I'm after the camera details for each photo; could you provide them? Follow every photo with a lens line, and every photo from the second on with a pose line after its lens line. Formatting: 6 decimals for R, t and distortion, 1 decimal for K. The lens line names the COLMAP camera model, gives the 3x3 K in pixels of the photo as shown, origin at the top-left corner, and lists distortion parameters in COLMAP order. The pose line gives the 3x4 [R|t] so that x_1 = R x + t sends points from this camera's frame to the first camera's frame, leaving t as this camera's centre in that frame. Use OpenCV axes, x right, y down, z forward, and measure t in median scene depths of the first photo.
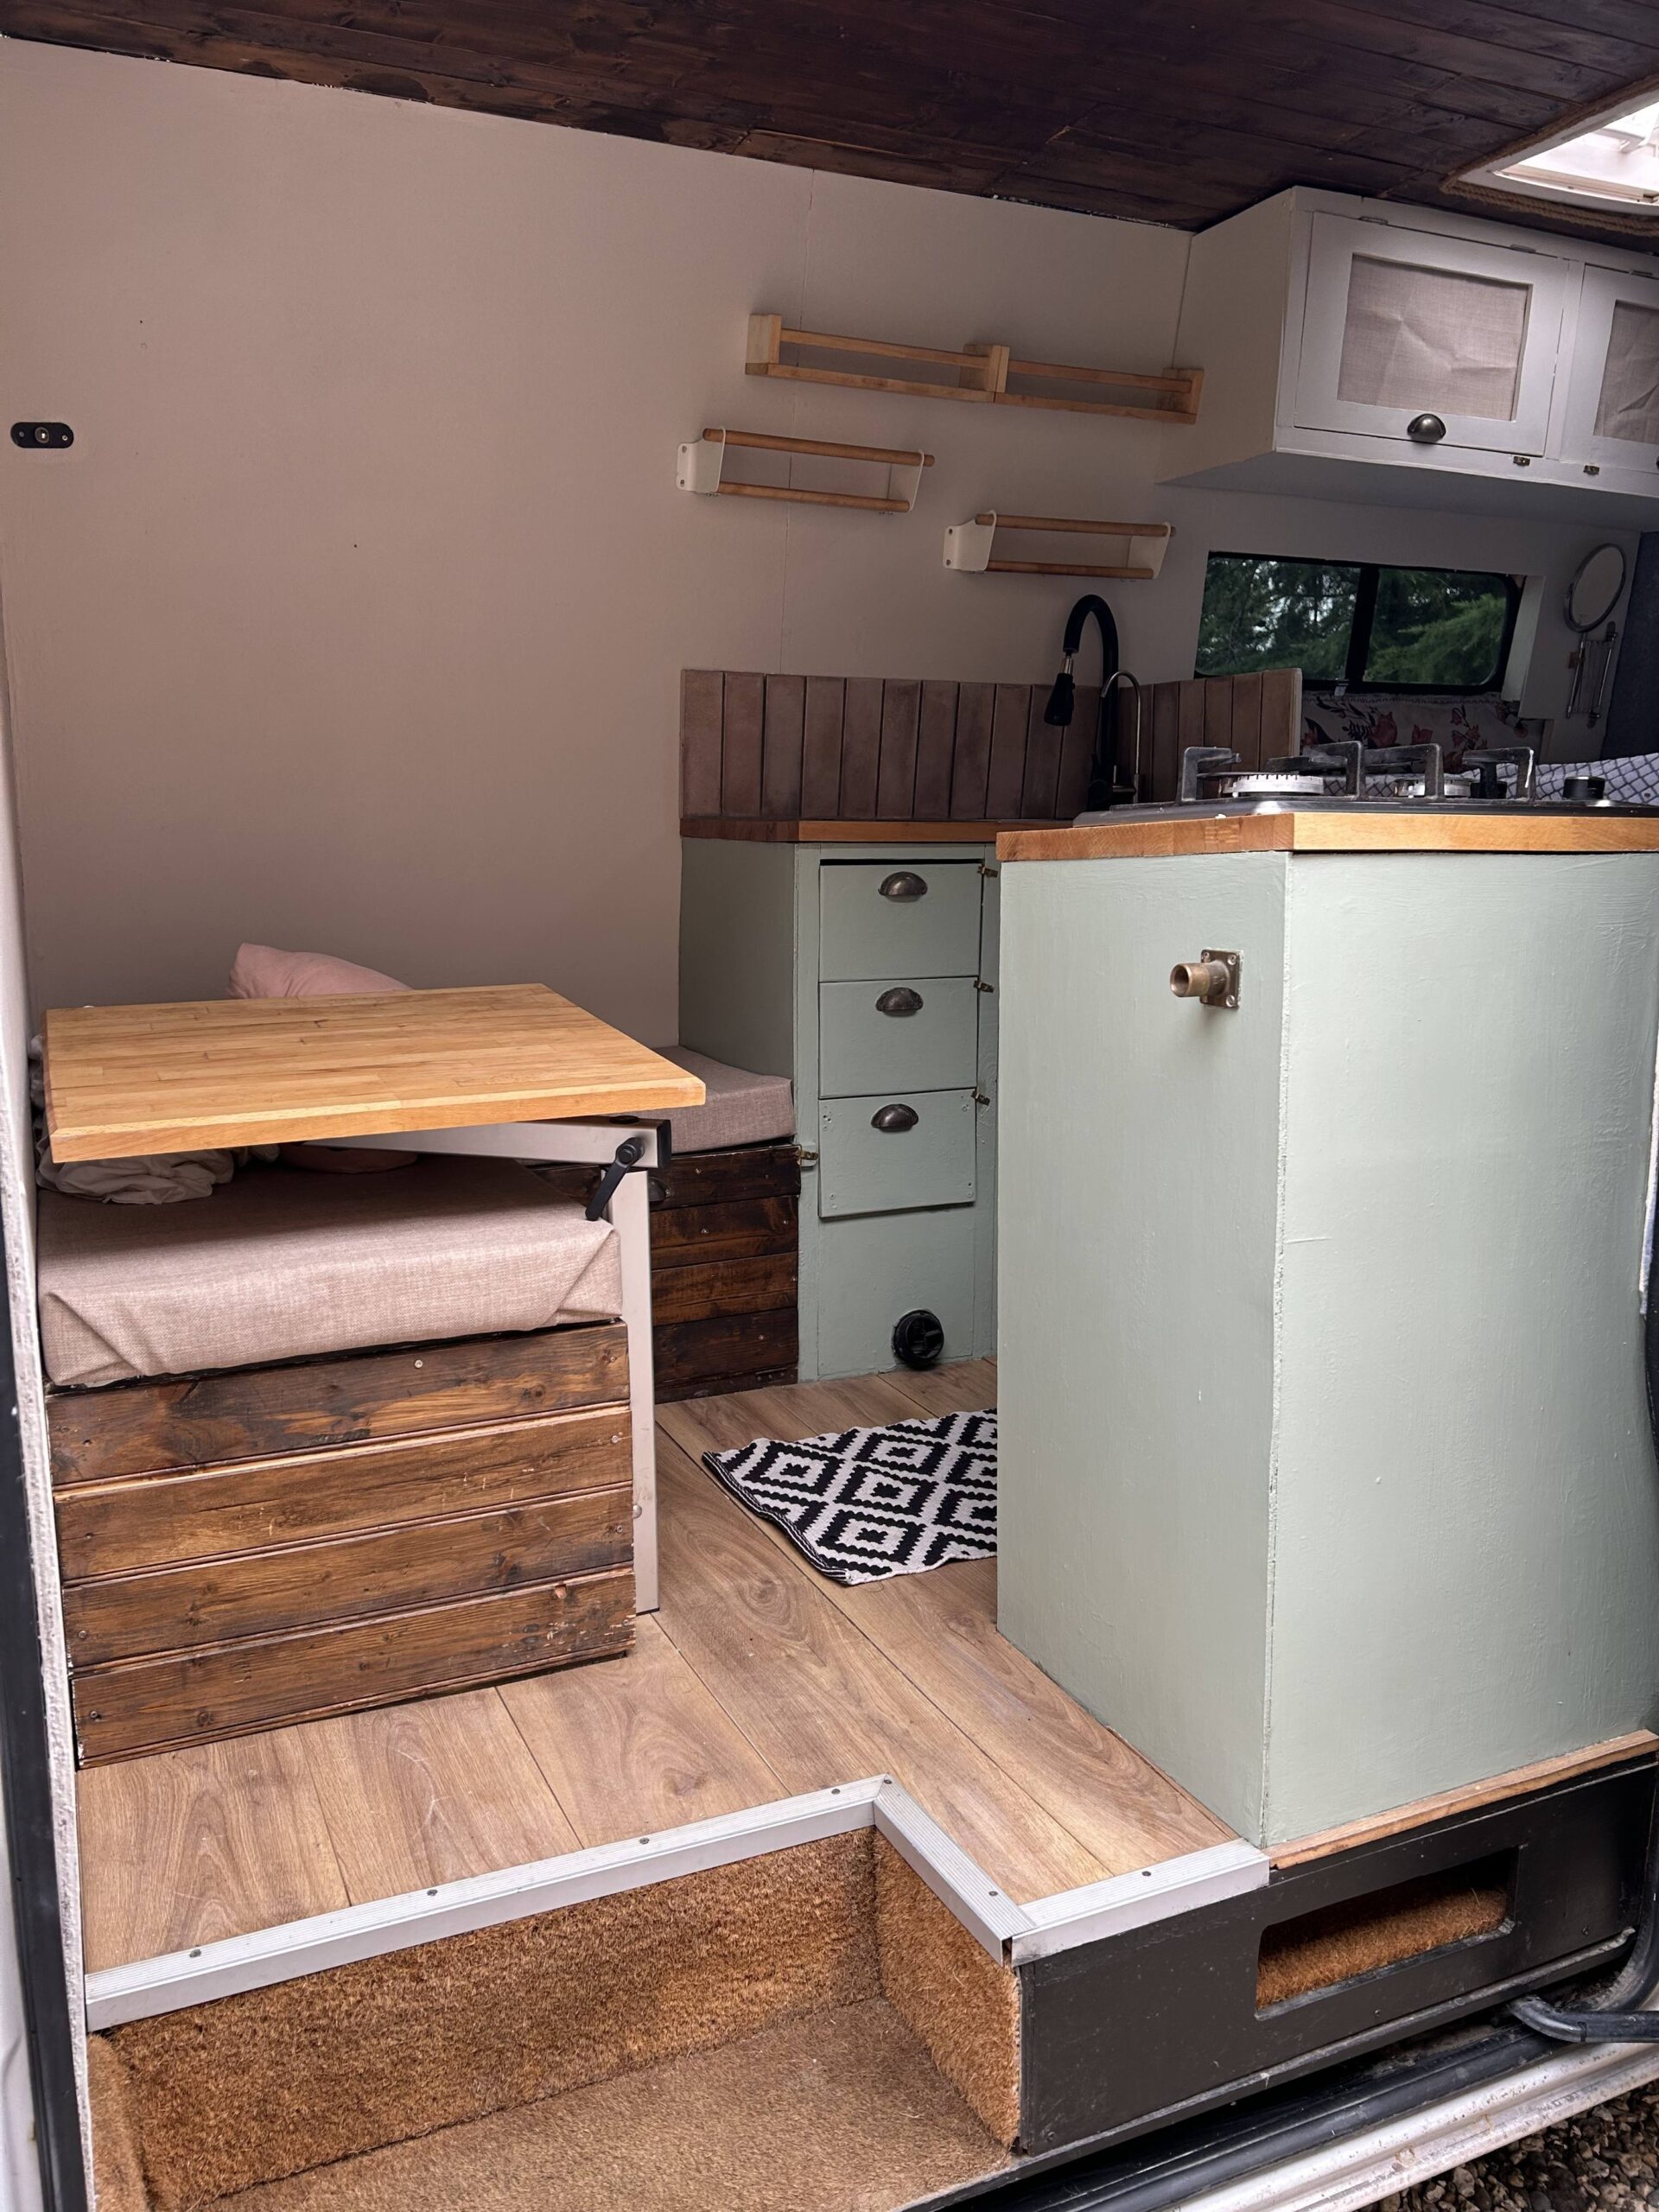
lens RADIAL K [[1668.3, 0, 810.8], [0, 1668.3, 1122.2], [0, 0, 1]] dist [0.075493, -0.081249]
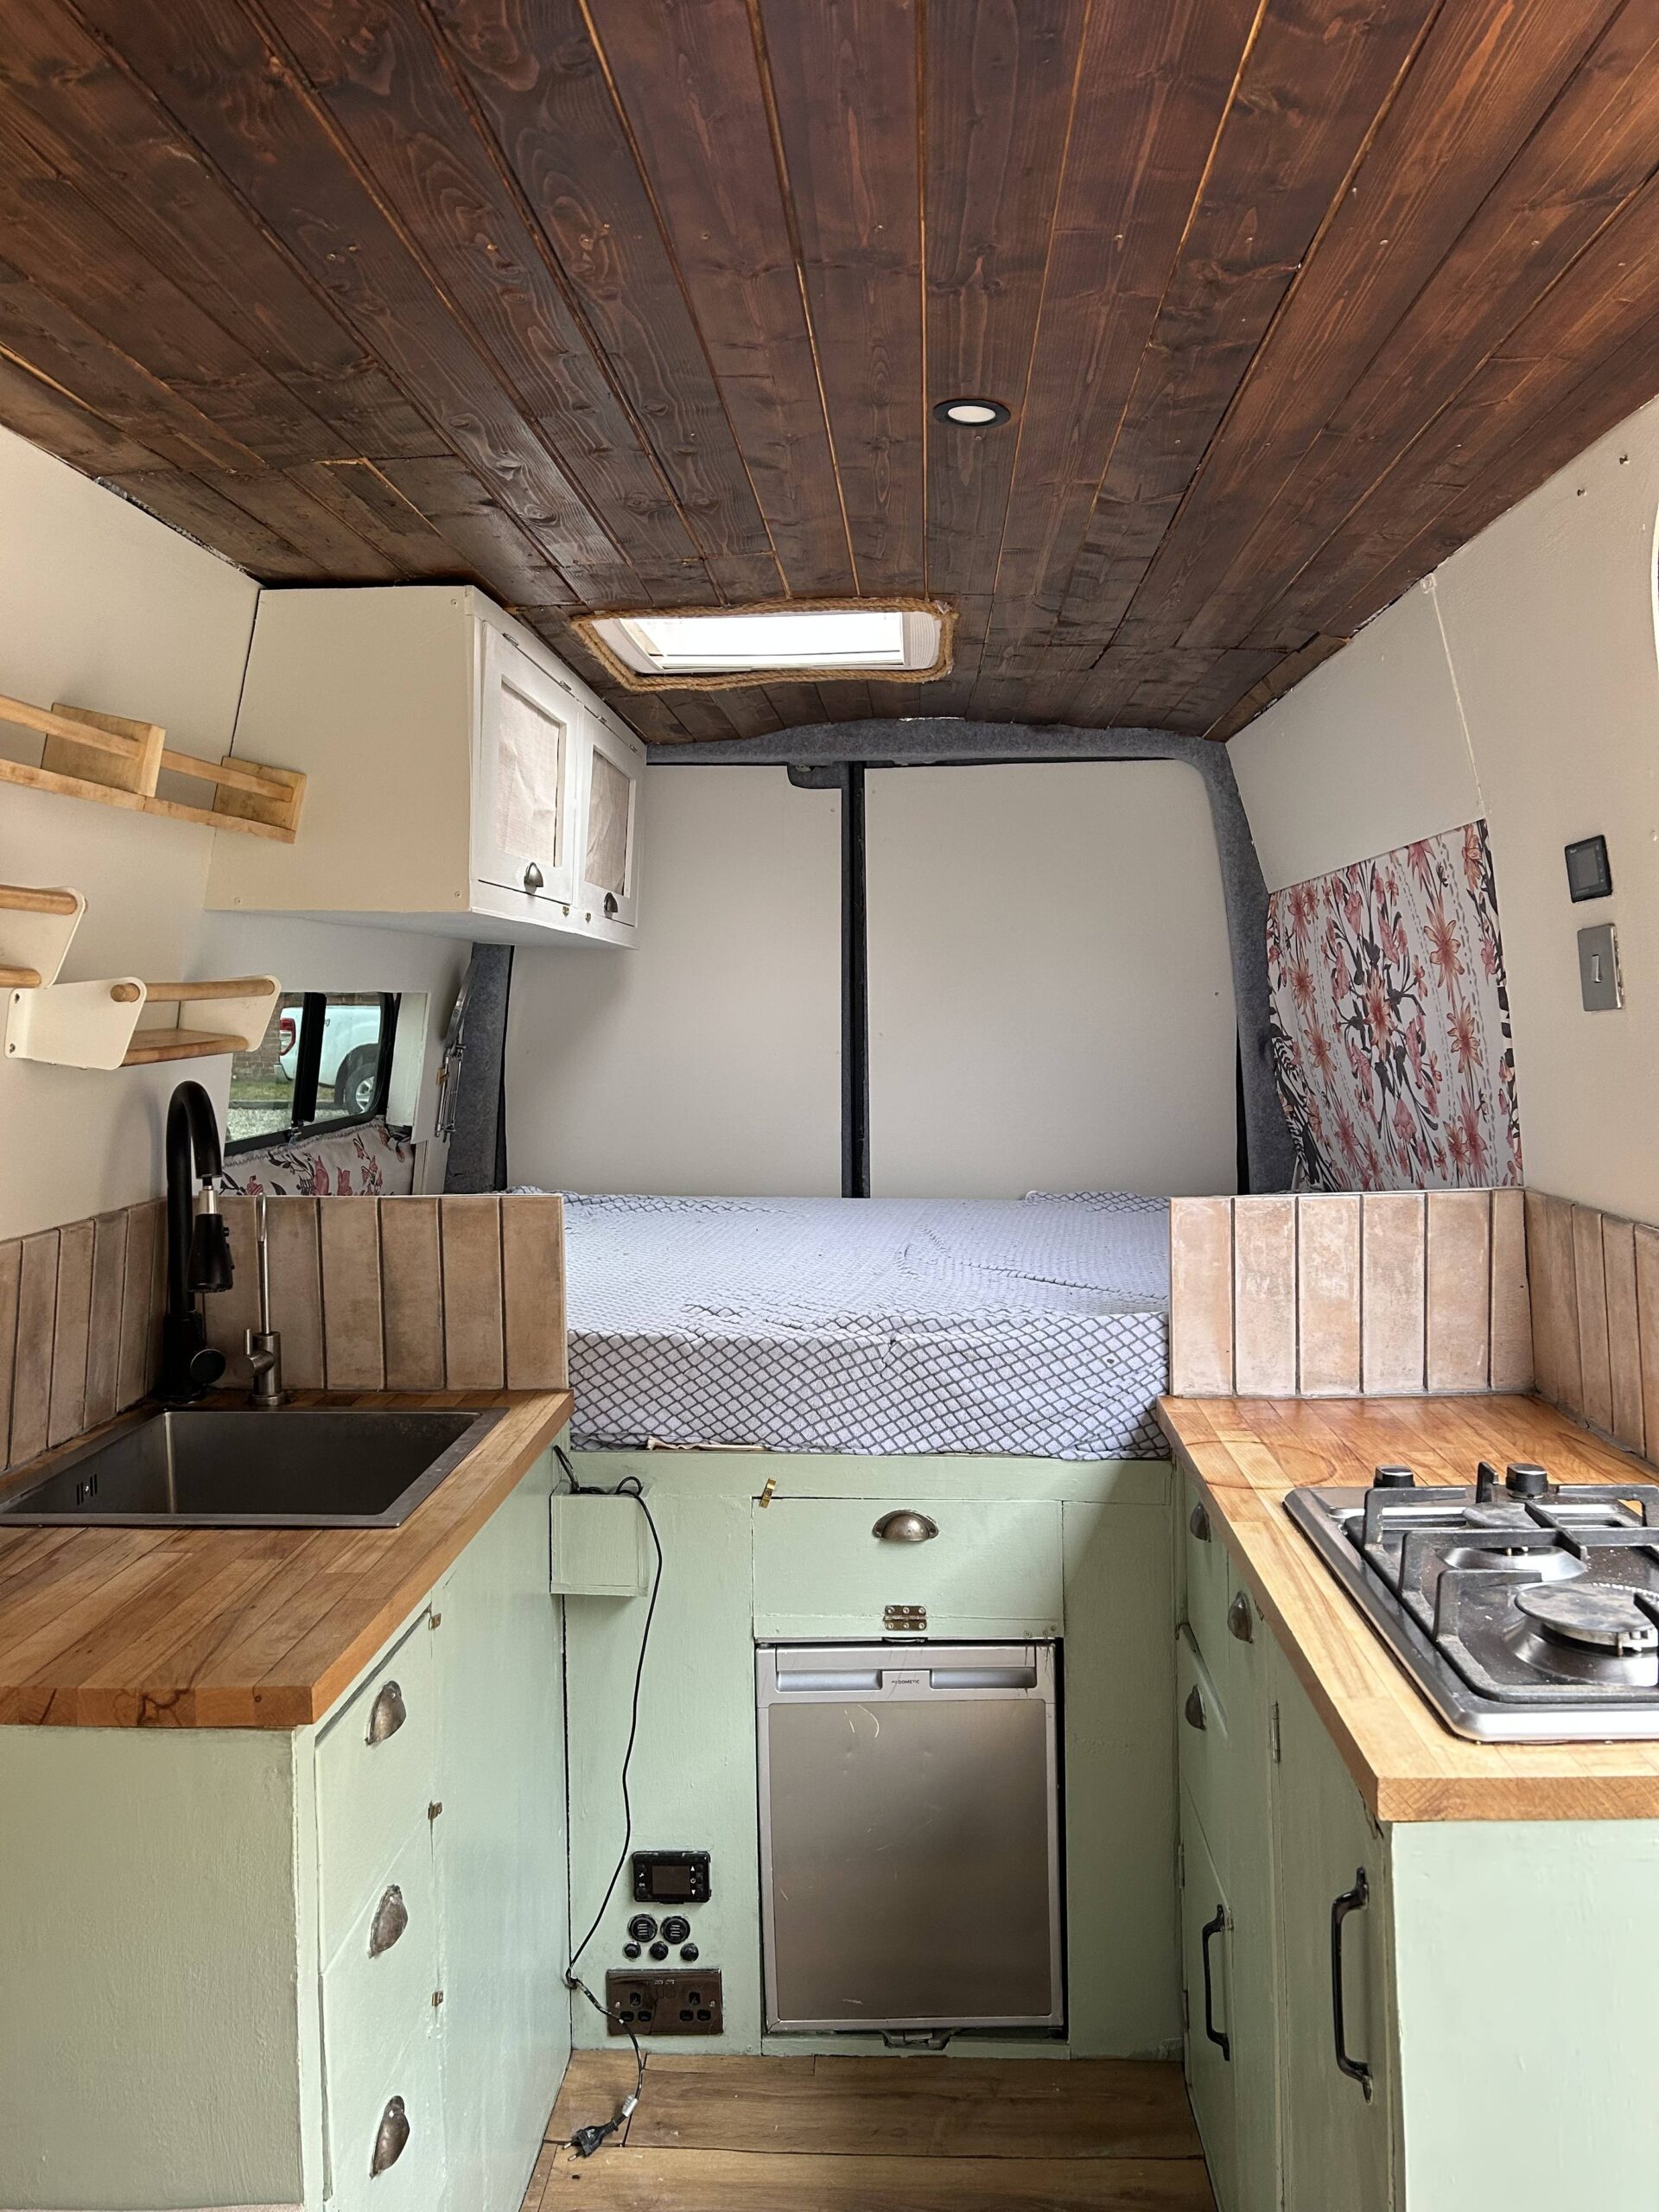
lens RADIAL K [[1668.3, 0, 829.8], [0, 1668.3, 1104.7], [0, 0, 1]] dist [0.075493, -0.081249]
pose [[0.455847, -0.071776, 0.887159, -0.322512], [0.172213, 0.985020, -0.008794, -0.278955], [-0.873239, 0.156789, 0.461379, 0.531089]]
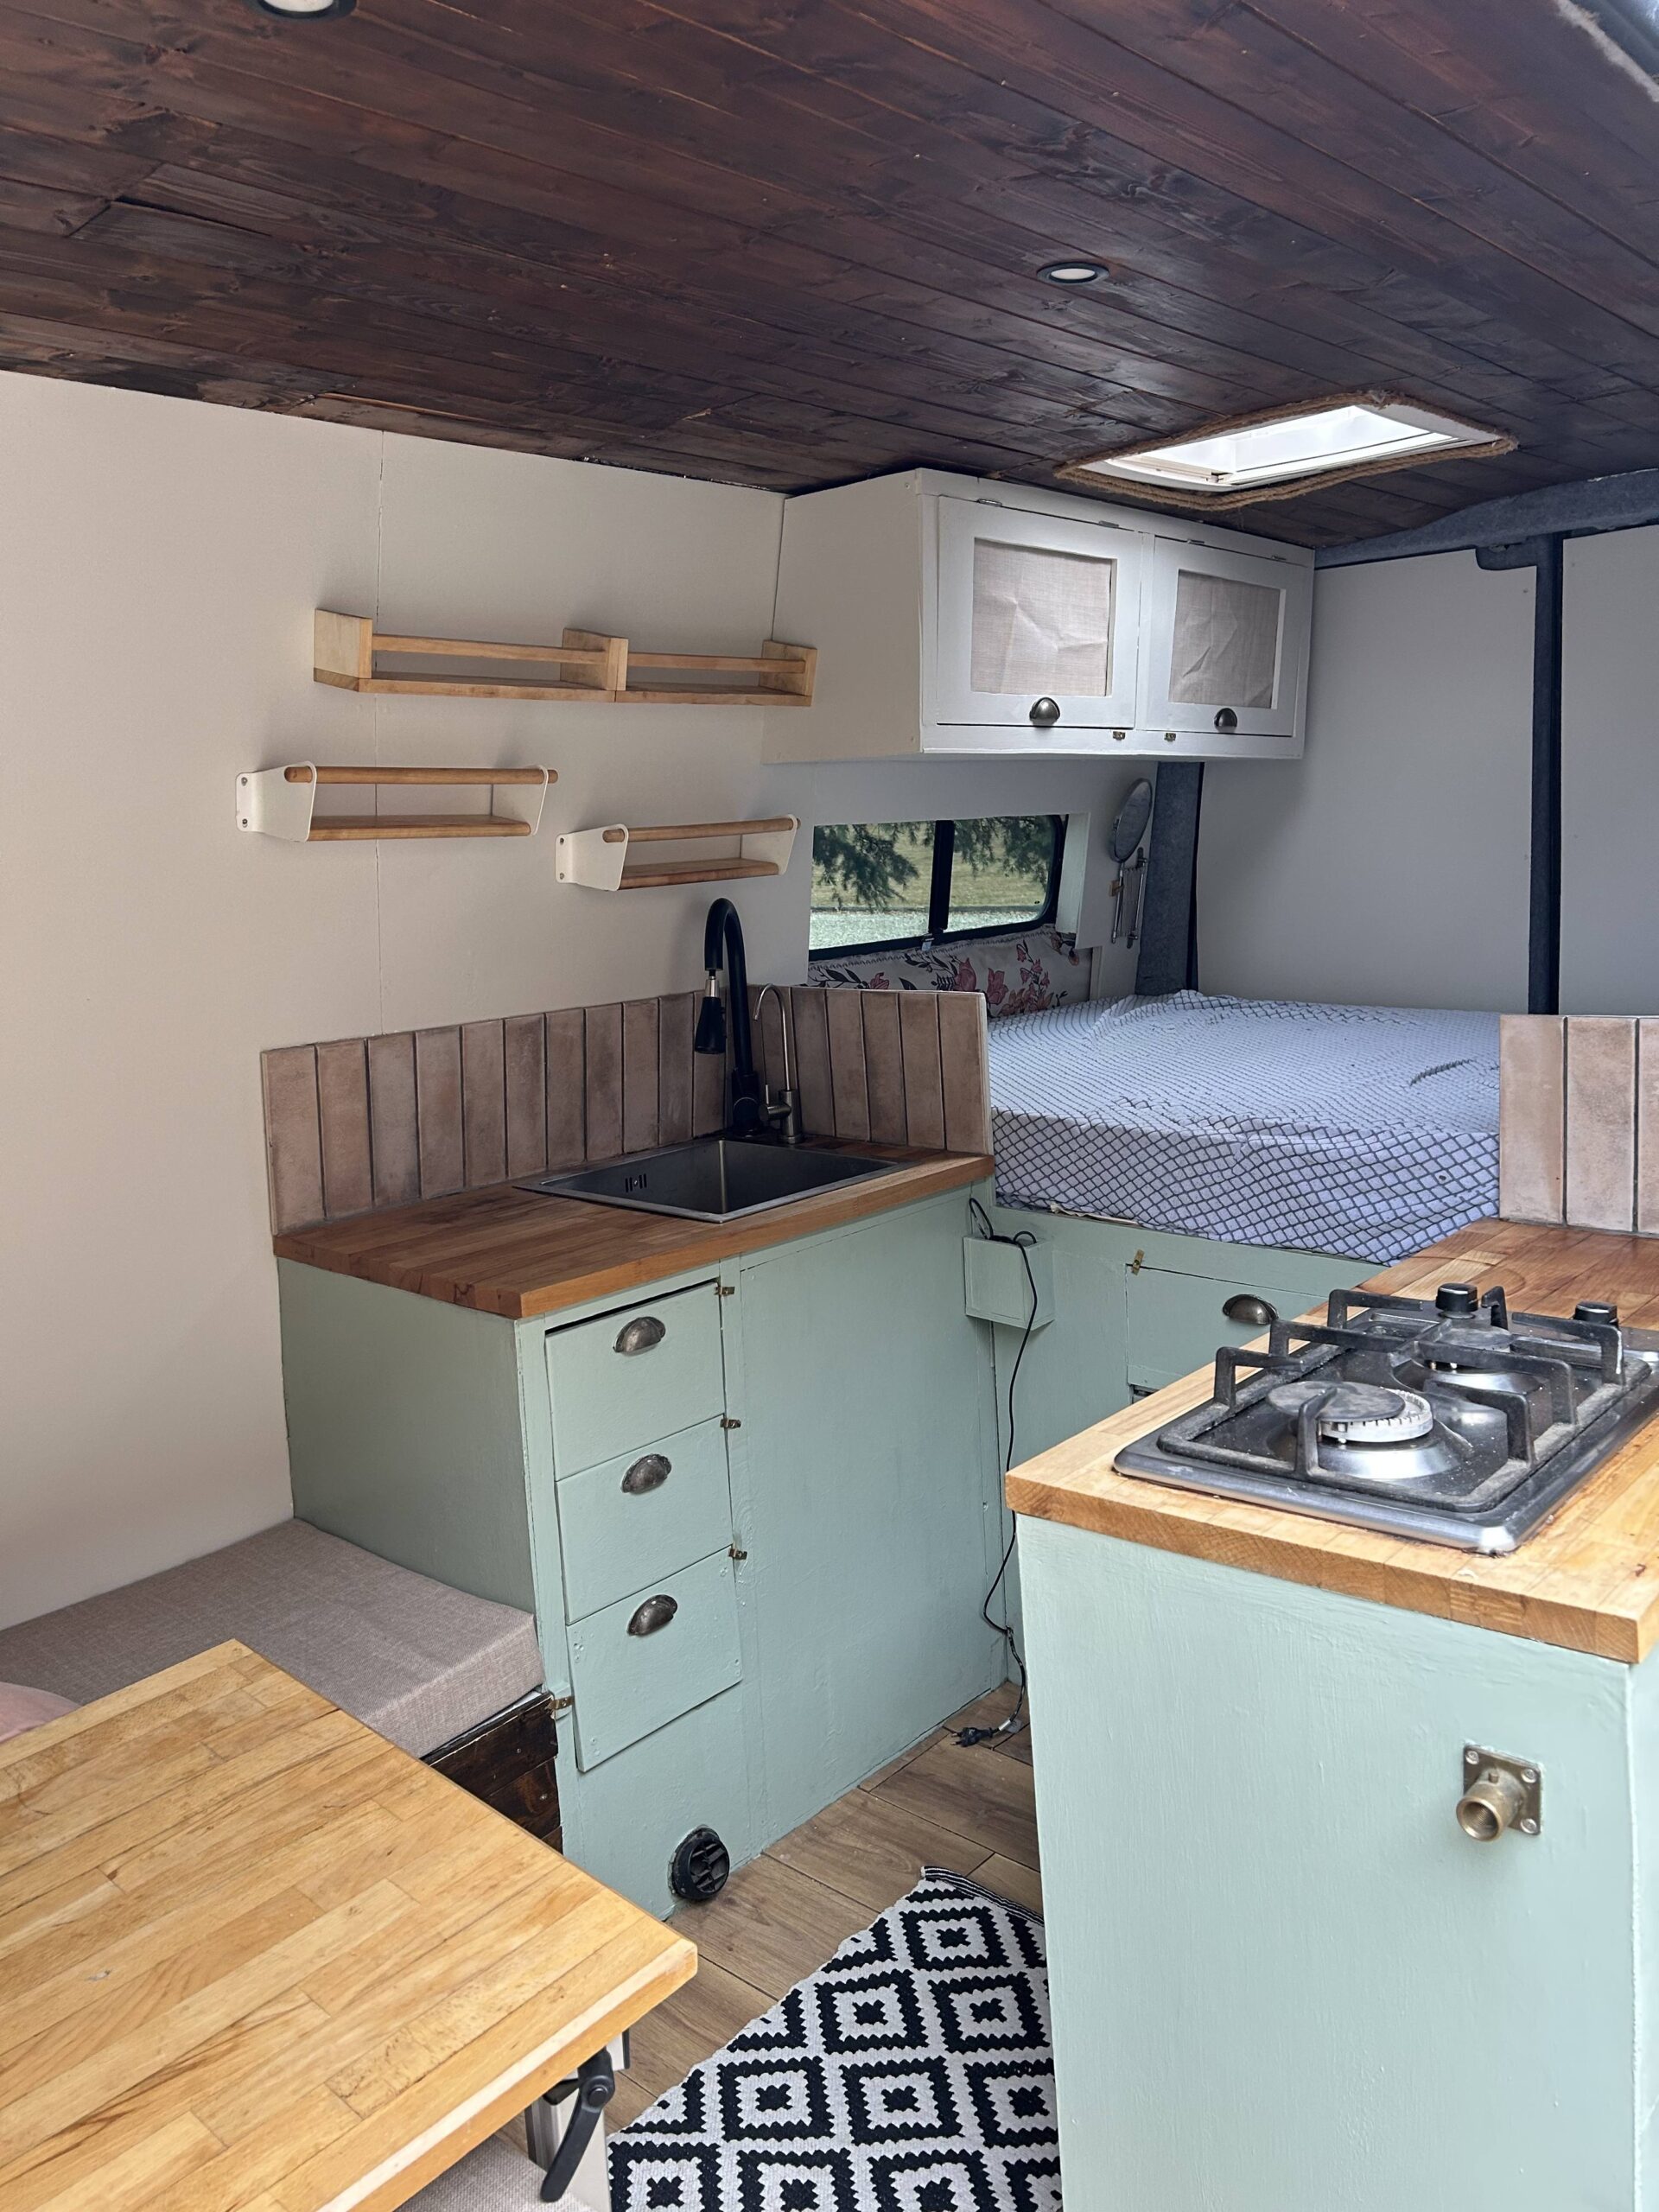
lens RADIAL K [[1668.3, 0, 807.4], [0, 1668.3, 1130.4], [0, 0, 1]] dist [0.075493, -0.081249]
pose [[0.914355, -0.121433, 0.386276, -0.152324], [0.125619, 0.991973, 0.014494, -0.218214], [-0.384935, 0.035271, 0.922269, 0.206461]]
